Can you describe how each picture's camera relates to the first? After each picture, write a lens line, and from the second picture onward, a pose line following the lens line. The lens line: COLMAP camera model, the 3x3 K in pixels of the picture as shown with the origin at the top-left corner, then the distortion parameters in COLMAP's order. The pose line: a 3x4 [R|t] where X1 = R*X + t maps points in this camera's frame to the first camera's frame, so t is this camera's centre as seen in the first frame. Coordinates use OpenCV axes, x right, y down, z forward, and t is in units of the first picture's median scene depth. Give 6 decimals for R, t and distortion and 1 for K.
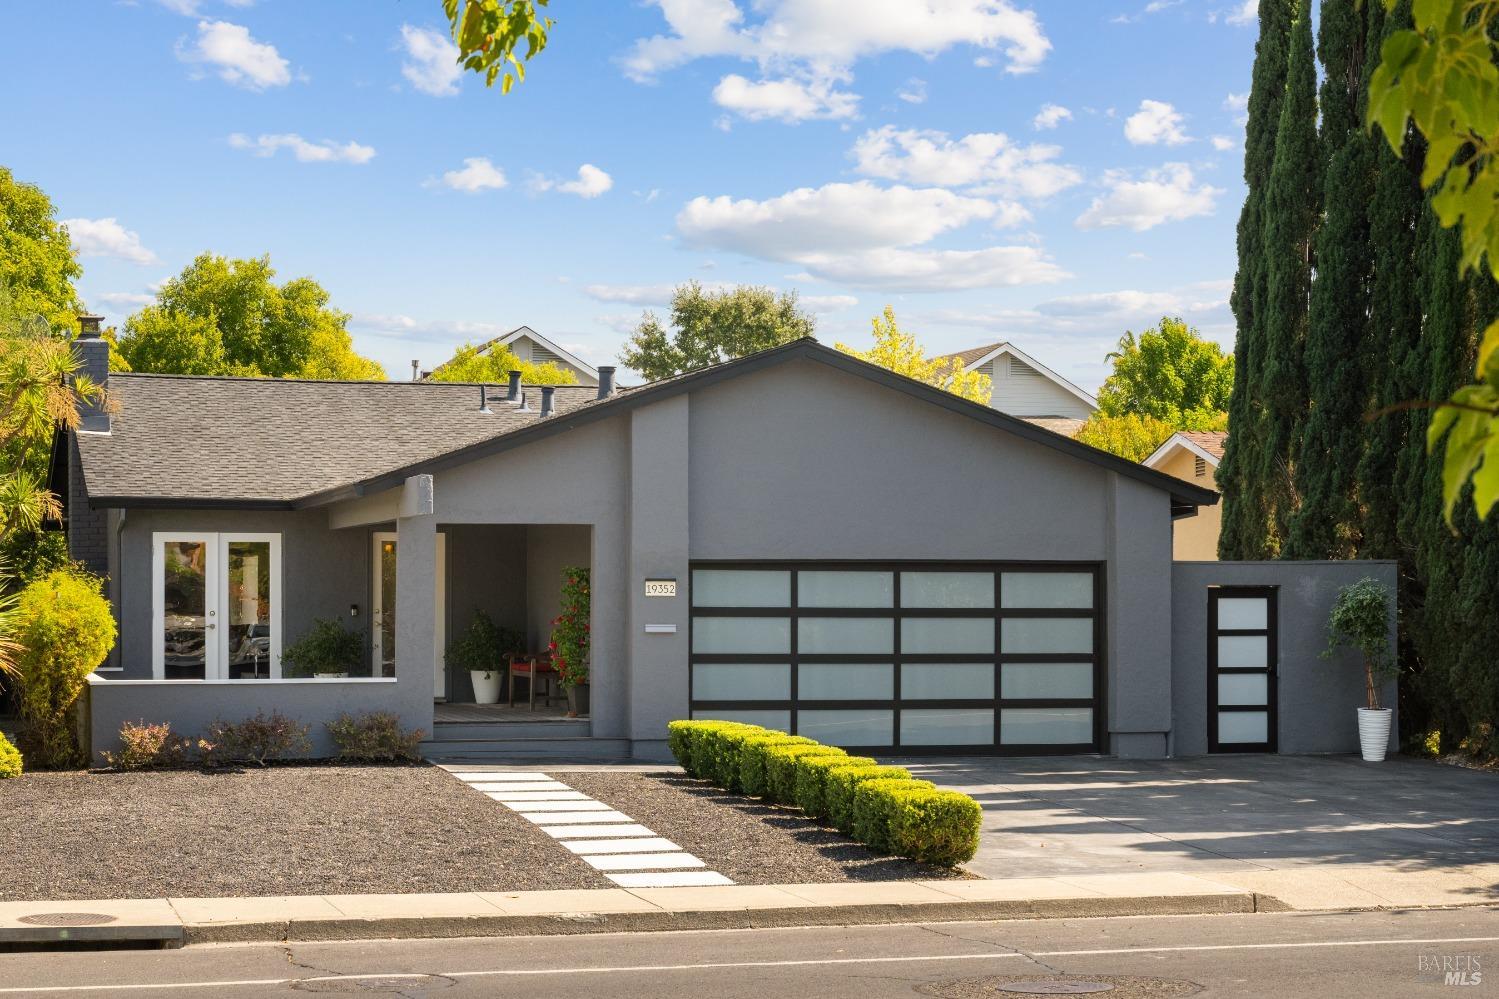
lens RADIAL K [[2716.7, 0, 753.5], [0, 2716.7, 504.7], [0, 0, 1]] dist [0.000780, 0.000000]
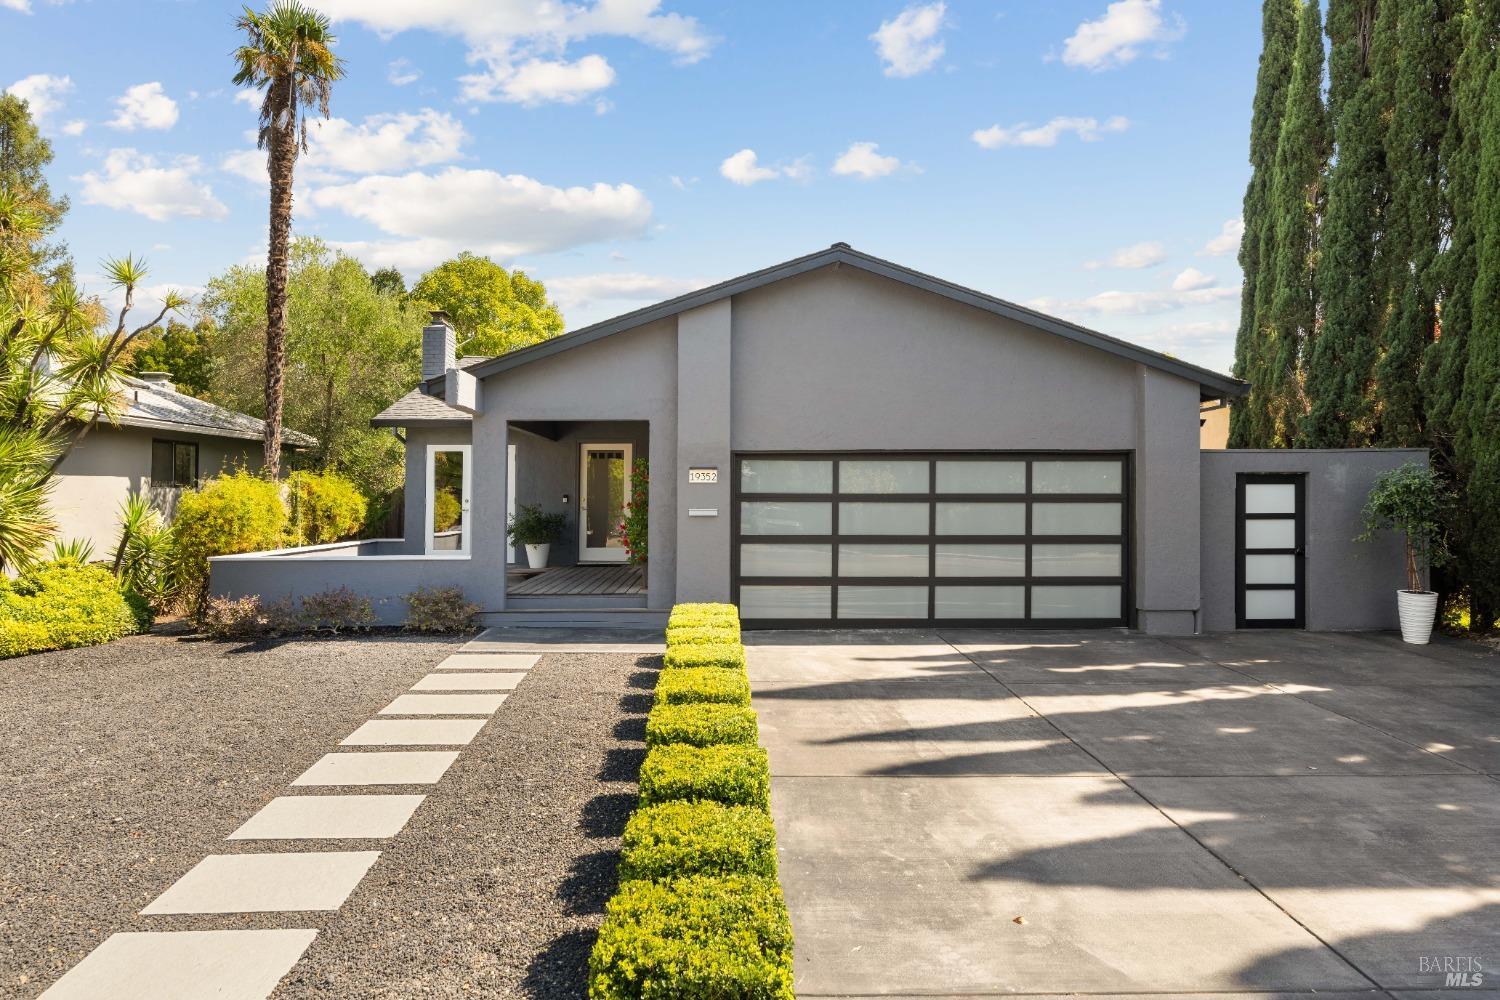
lens RADIAL K [[942.4, 0, 755.1], [0, 942.4, 501.2], [0, 0, 1]] dist [-0.002568, 0.001920]
pose [[0.968494, -0.001884, -0.249031, 0.075482], [0.011016, 0.999317, 0.035283, 0.025712], [0.248795, -0.036915, 0.967853, 0.588520]]
